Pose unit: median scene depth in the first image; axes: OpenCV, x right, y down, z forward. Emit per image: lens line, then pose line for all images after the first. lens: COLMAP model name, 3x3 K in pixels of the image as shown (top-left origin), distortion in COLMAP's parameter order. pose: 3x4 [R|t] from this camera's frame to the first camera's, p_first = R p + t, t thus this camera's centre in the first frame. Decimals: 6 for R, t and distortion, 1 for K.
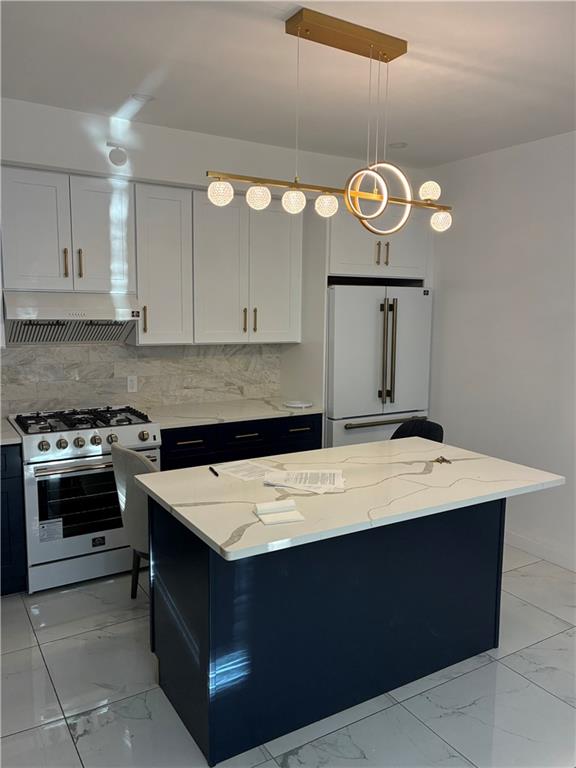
lens RADIAL K [[579.2, 0, 288.0], [0, 579.2, 384.0], [0, 0, 1]] dist [0.006019, -0.044642]
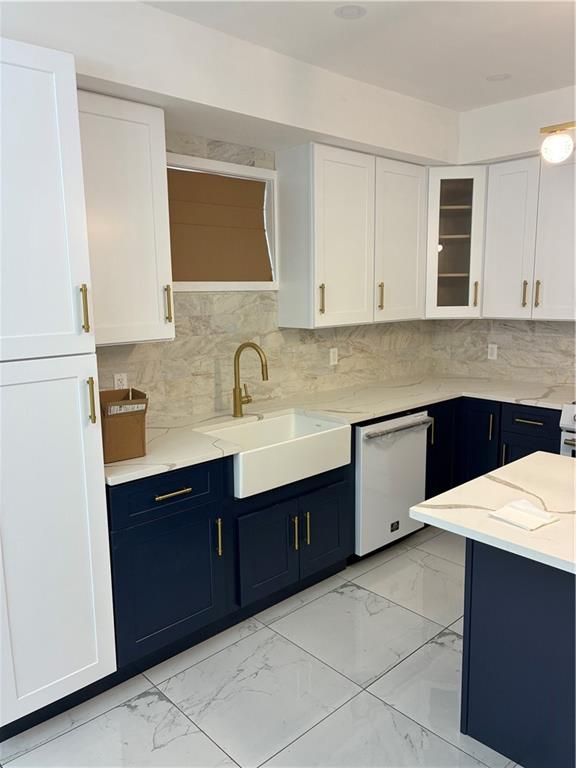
lens RADIAL K [[579.2, 0, 288.0], [0, 579.2, 384.0], [0, 0, 1]] dist [0.006019, -0.044642]
pose [[0.211662, 0.142062, -0.966963, 0.769324], [-0.091177, 0.987935, 0.125185, -0.052313], [0.973081, 0.061668, 0.222061, 0.460050]]
